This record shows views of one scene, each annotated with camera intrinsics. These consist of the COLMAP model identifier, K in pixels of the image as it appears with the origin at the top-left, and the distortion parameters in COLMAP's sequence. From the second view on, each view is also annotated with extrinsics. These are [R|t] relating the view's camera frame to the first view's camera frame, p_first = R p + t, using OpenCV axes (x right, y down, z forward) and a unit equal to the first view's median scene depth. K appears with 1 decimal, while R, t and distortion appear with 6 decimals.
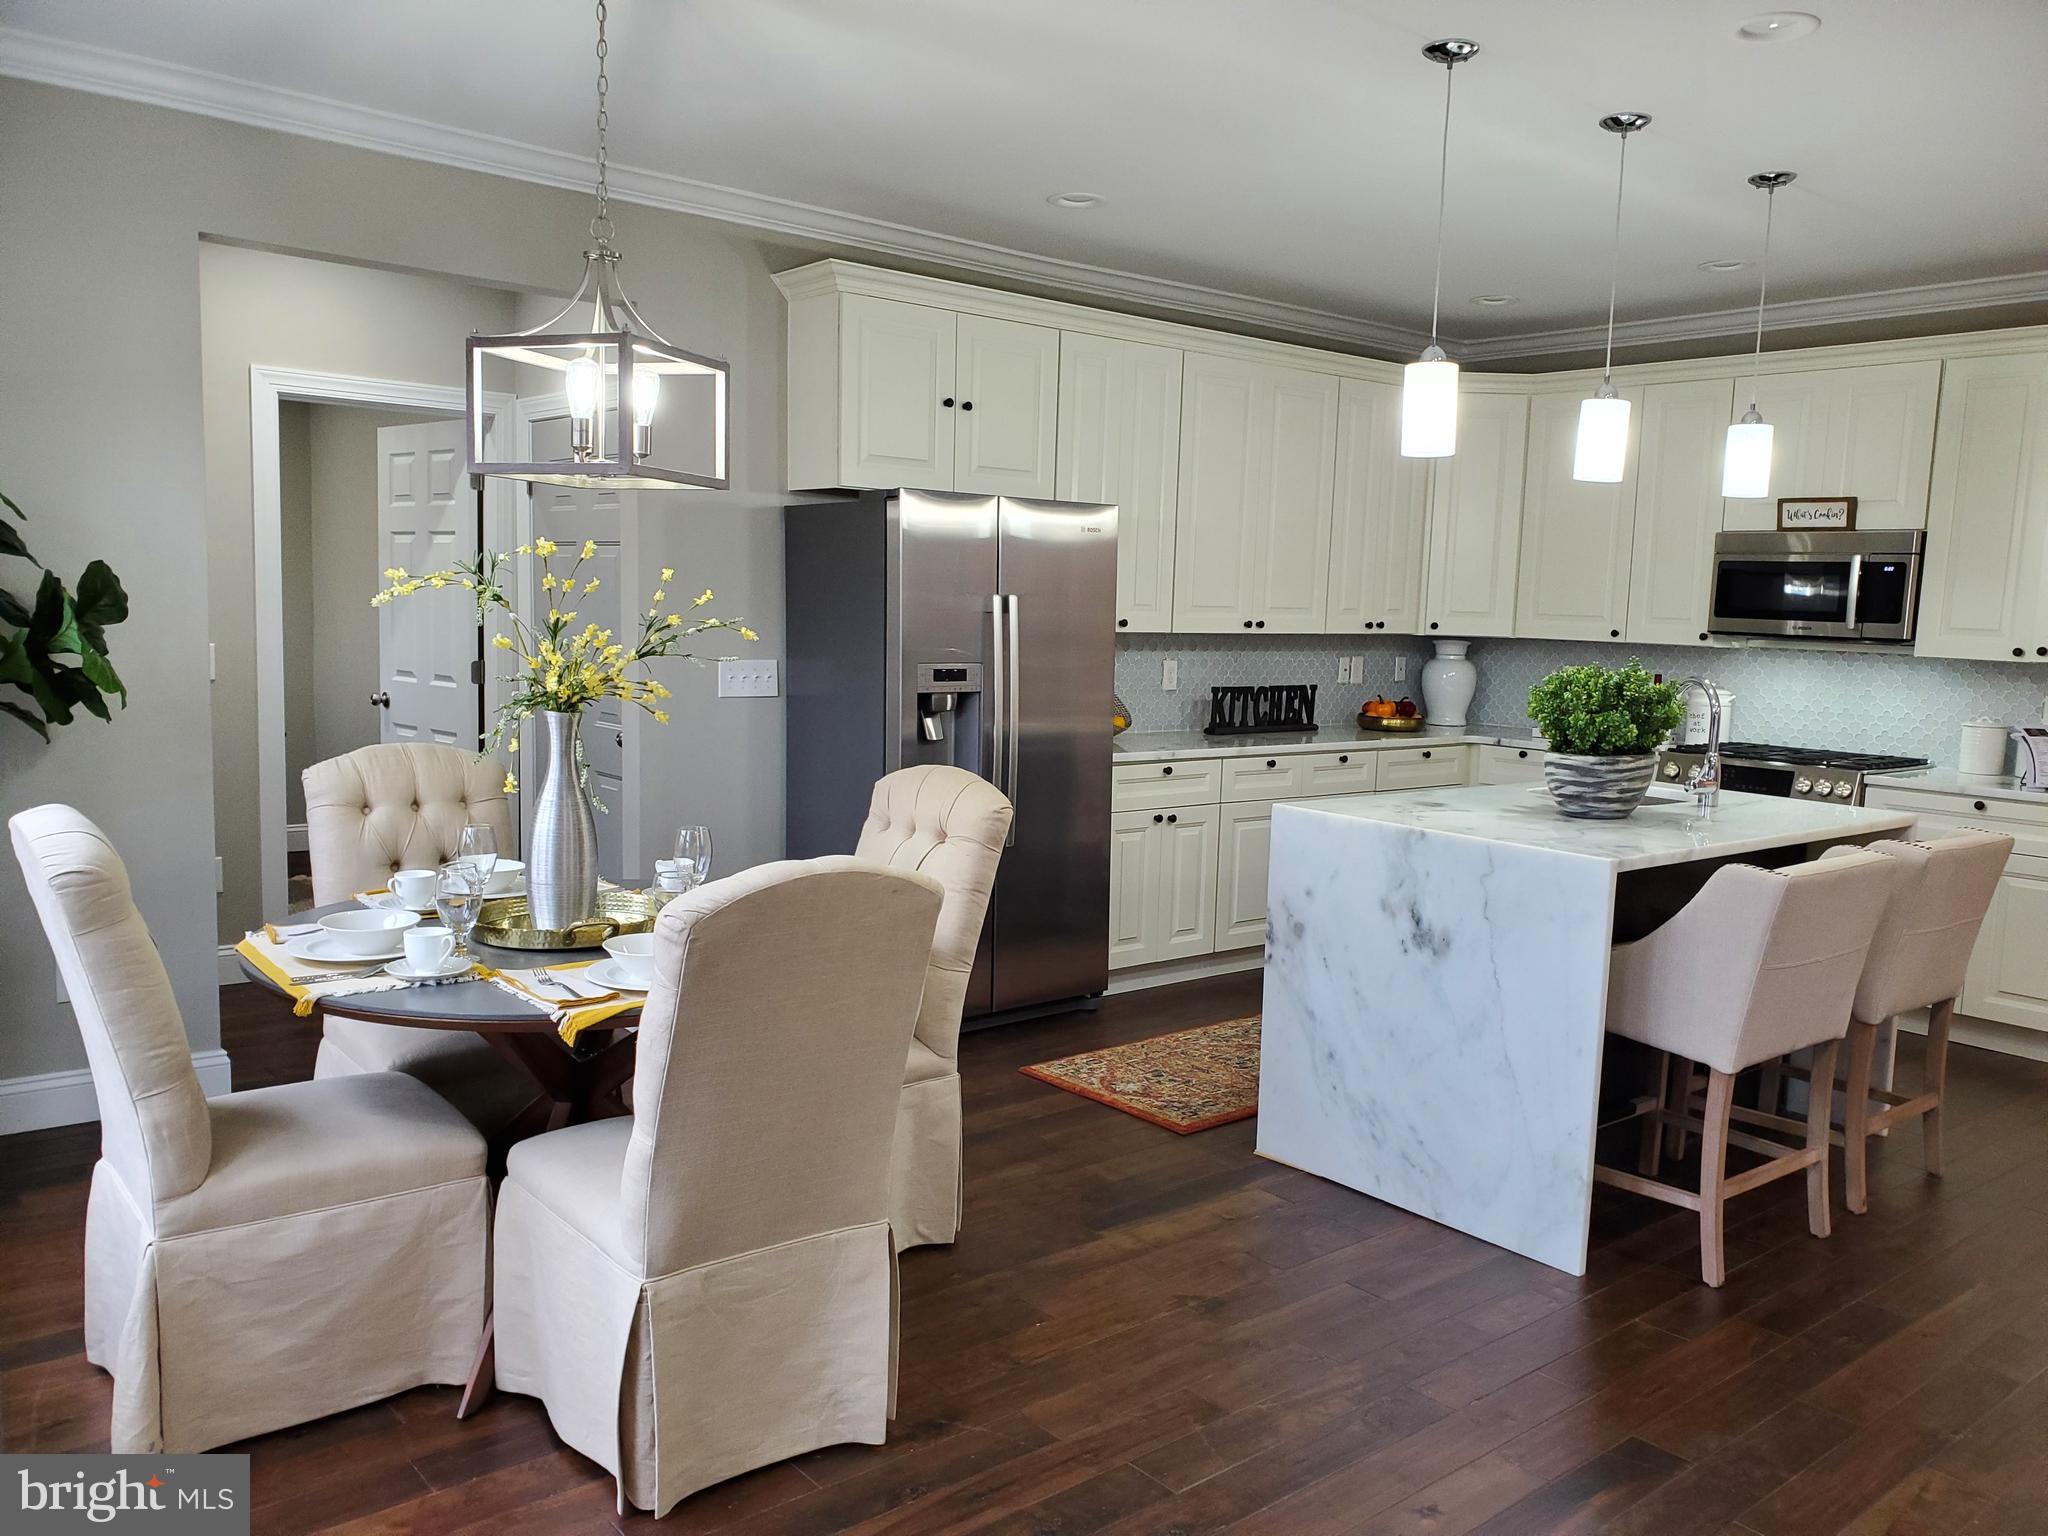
lens RADIAL K [[1607.6, 0, 1024.0], [0, 1607.6, 768.0], [0, 0, 1]] dist [-0.003654, 0.047541]
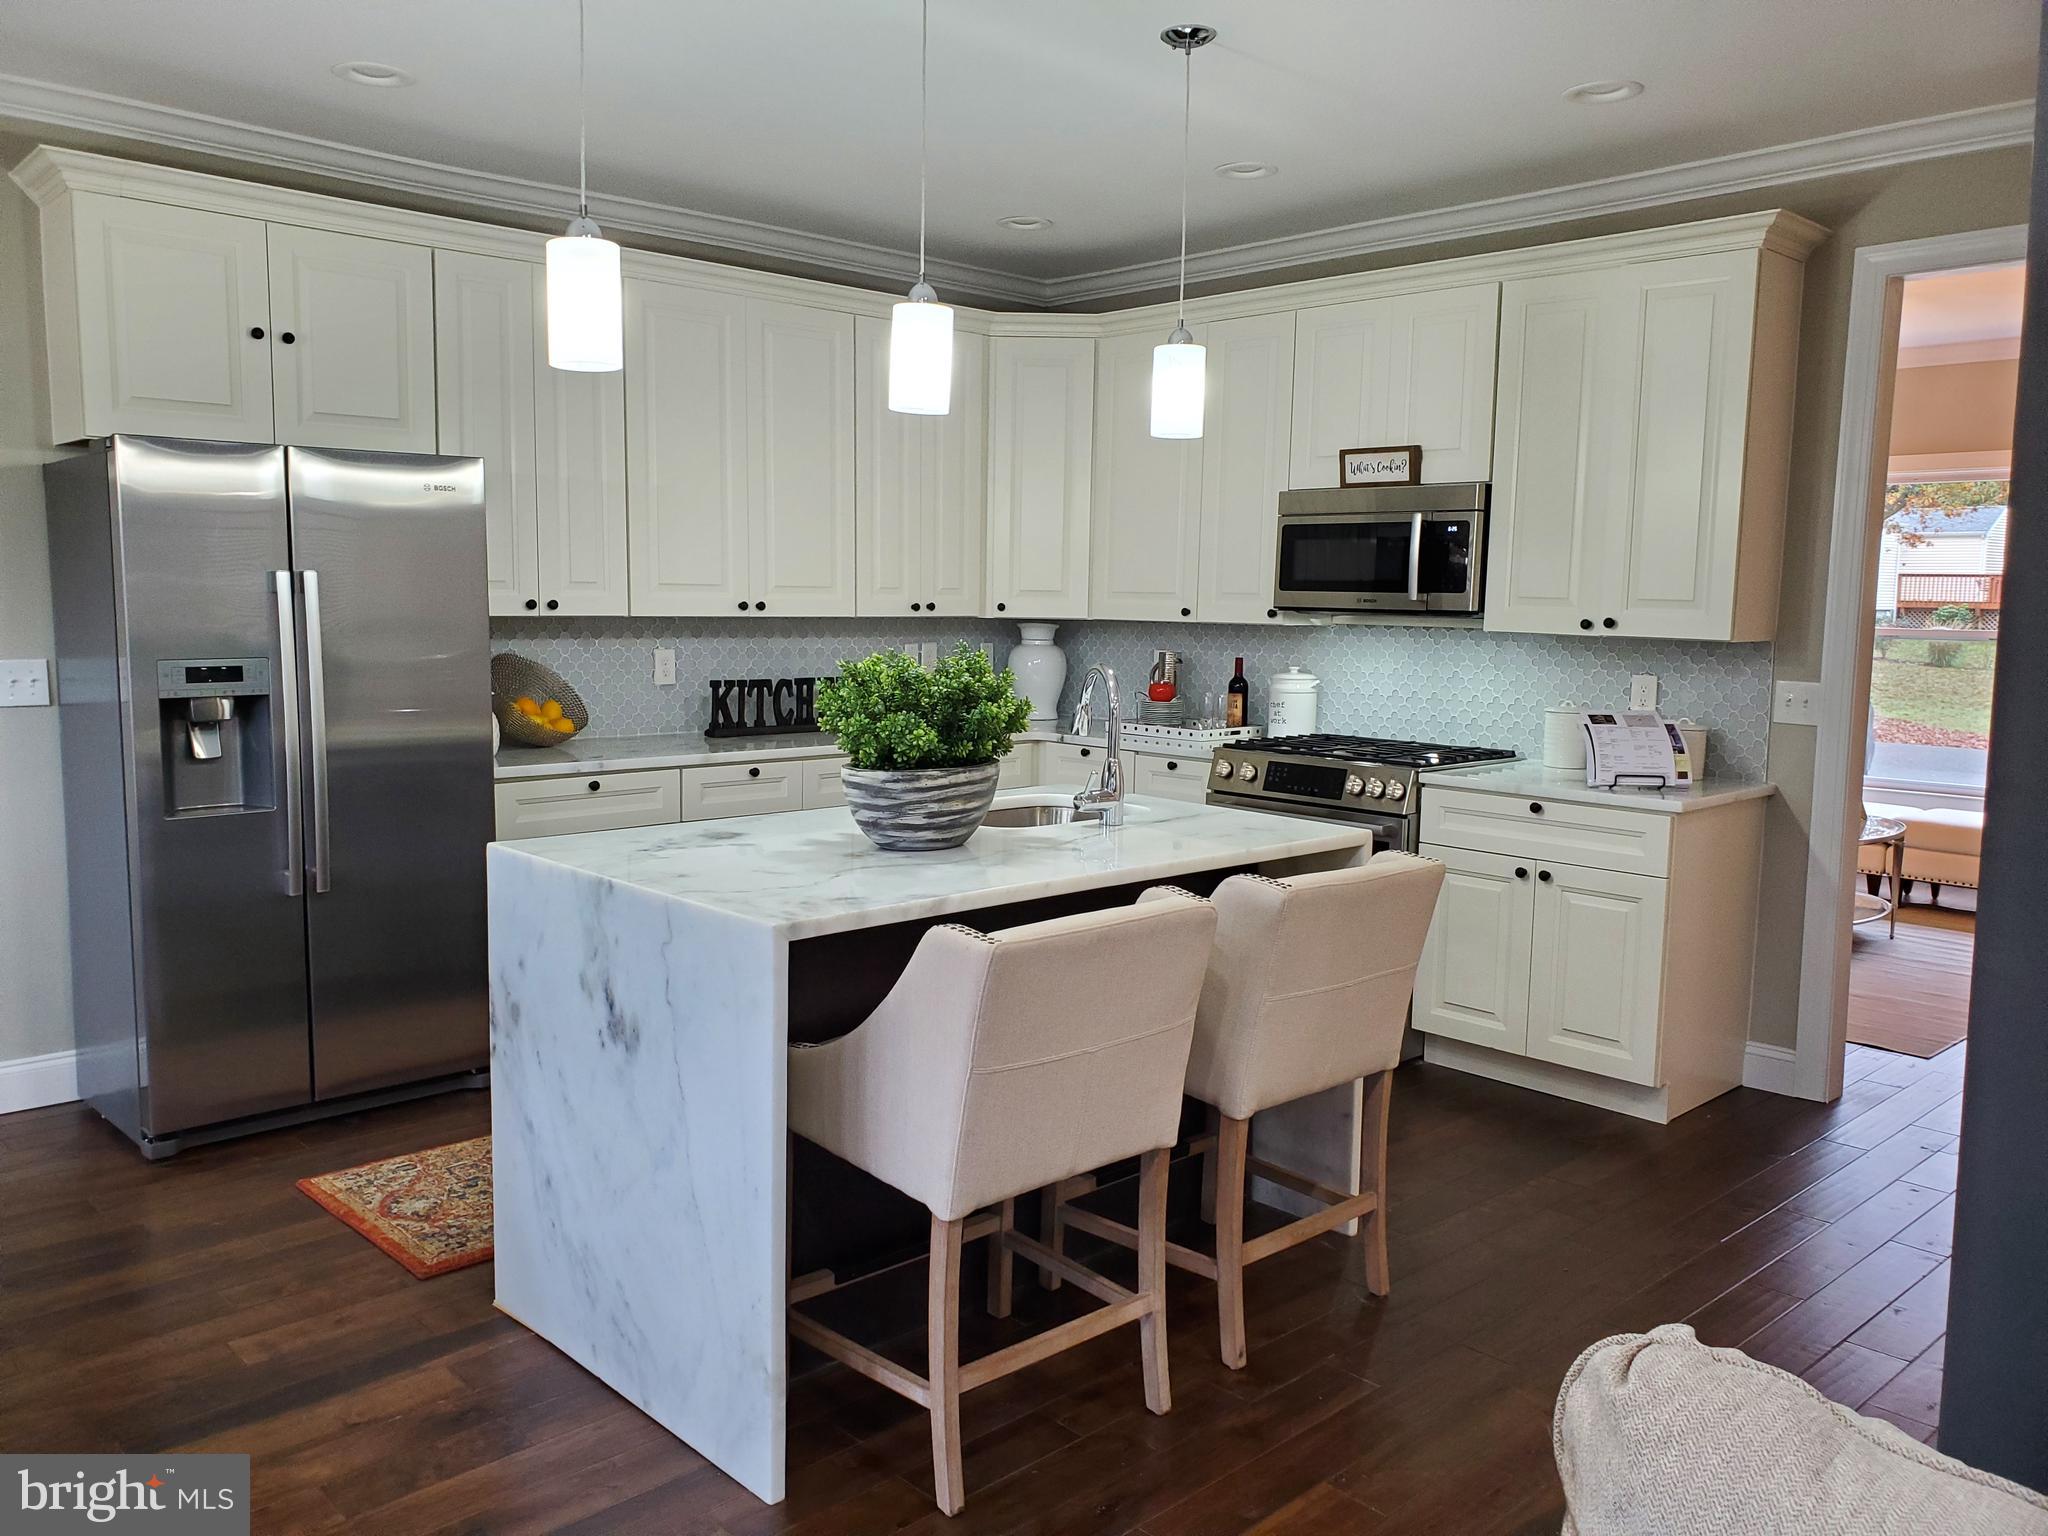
lens RADIAL K [[1602.4, 0, 1025.6], [0, 1602.4, 738.2], [0, 0, 1]] dist [0.110289, -0.198257]
pose [[0.997900, -0.020693, 0.061372, 0.279126], [0.021344, 0.999723, -0.009964, -0.010338], [-0.061149, 0.011253, 0.998065, 0.178726]]
